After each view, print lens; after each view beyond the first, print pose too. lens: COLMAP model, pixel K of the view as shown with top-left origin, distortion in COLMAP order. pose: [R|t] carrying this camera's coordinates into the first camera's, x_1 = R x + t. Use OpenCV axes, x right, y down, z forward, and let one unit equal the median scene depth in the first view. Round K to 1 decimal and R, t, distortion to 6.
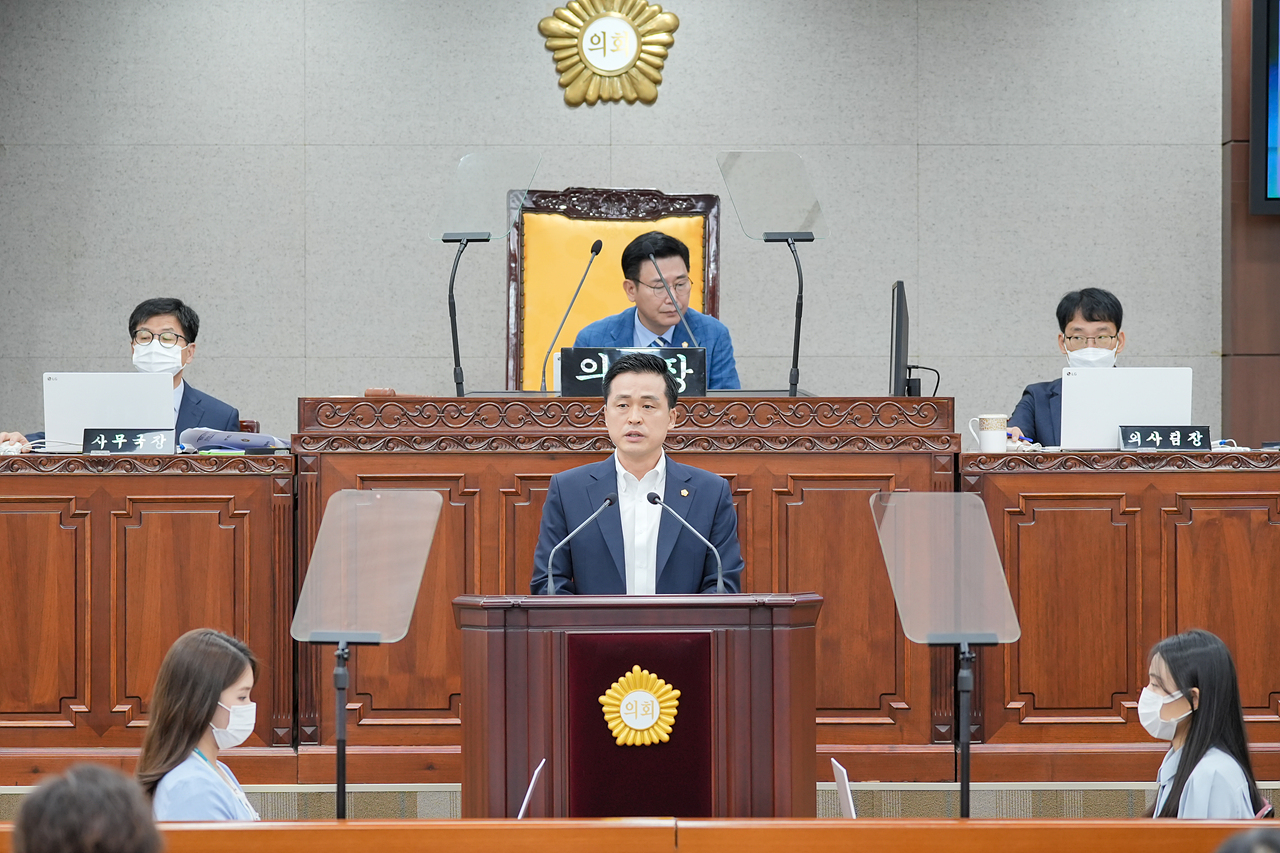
lens RADIAL K [[4601.1, 0, 640.0], [0, 4601.1, 426.5], [0, 0, 1]] dist [0.098811, -1.634927]
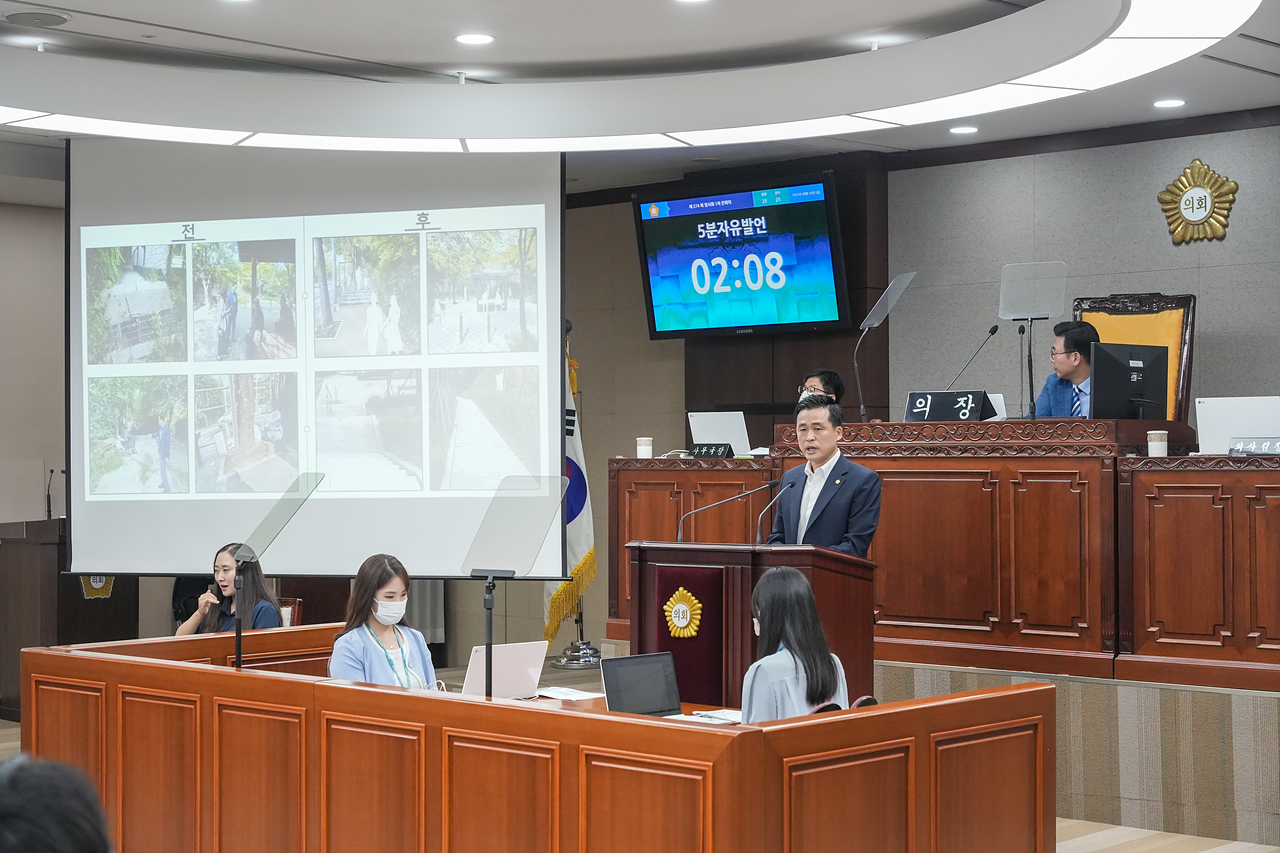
lens RADIAL K [[2098.9, 0, 640.0], [0, 2098.9, 426.5], [0, 0, 1]] dist [0.024938, 0.054034]
pose [[0.710067, -0.011137, -0.704046, 0.436992], [-0.000772, 0.999862, -0.016595, 0.007291], [0.704134, 0.012327, 0.709960, 0.411507]]
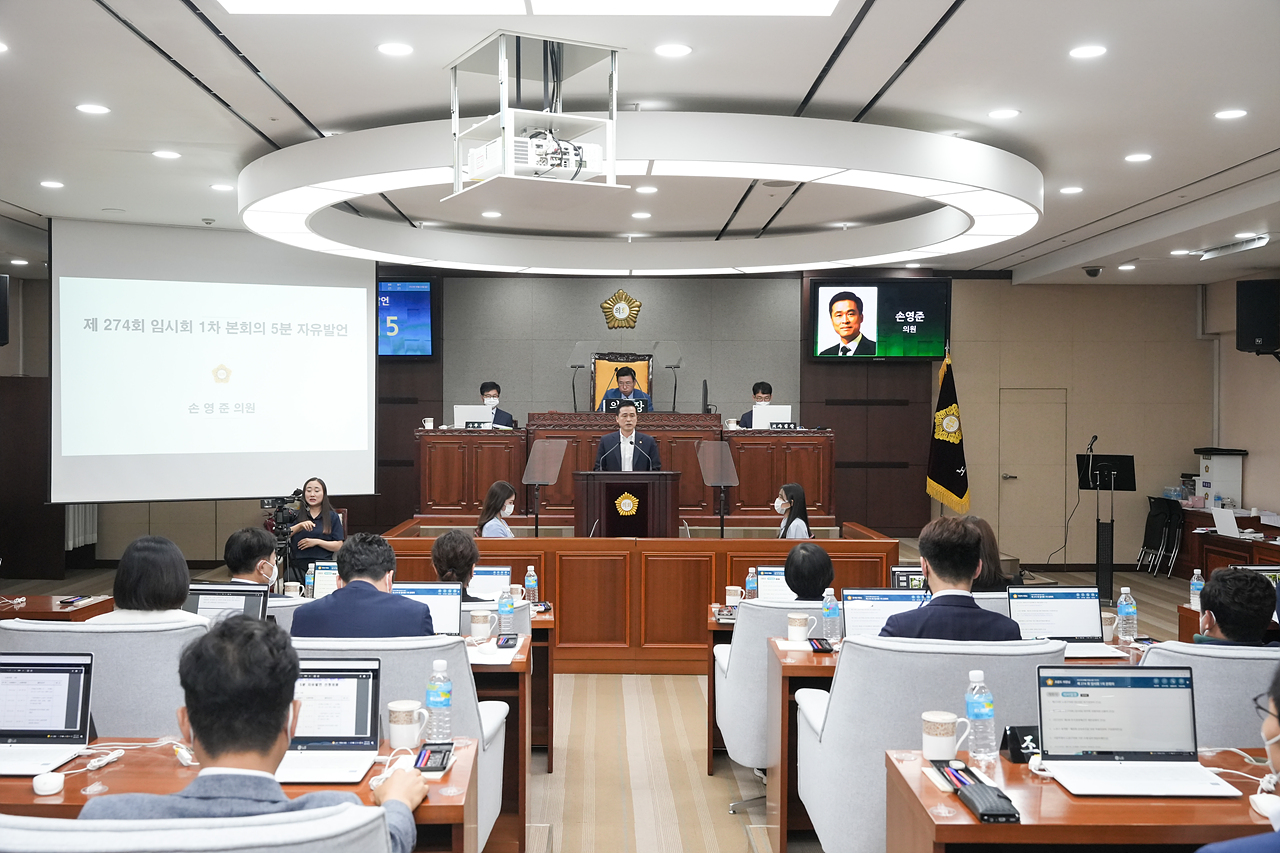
lens RADIAL K [[1310.9, 0, 594.9], [0, 1310.9, 423.7], [0, 0, 1]] dist [-0.007857, -0.007339]
pose [[0.999498, 0.004964, -0.031277, 0.005630], [-0.004988, 0.999987, -0.000711, 0.002089], [0.031273, 0.000867, 0.999511, 0.029972]]
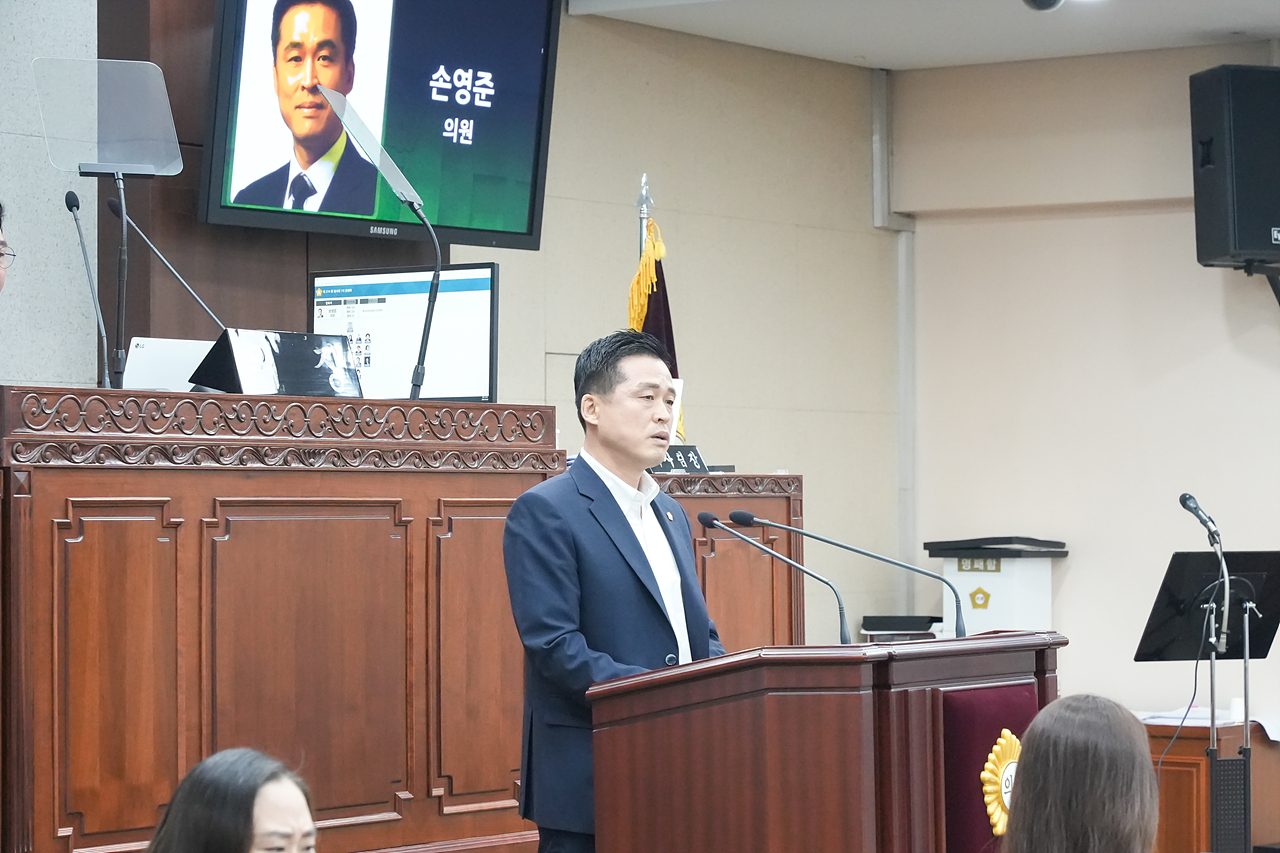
lens RADIAL K [[3732.1, 0, 708.7], [0, 3732.1, 426.0], [0, 0, 1]] dist [0.000303, -0.020864]
pose [[0.561661, 0.017289, 0.827187, -0.471167], [0.009863, 0.999571, -0.027589, 0.015989], [-0.827309, 0.023654, 0.561249, 0.602558]]
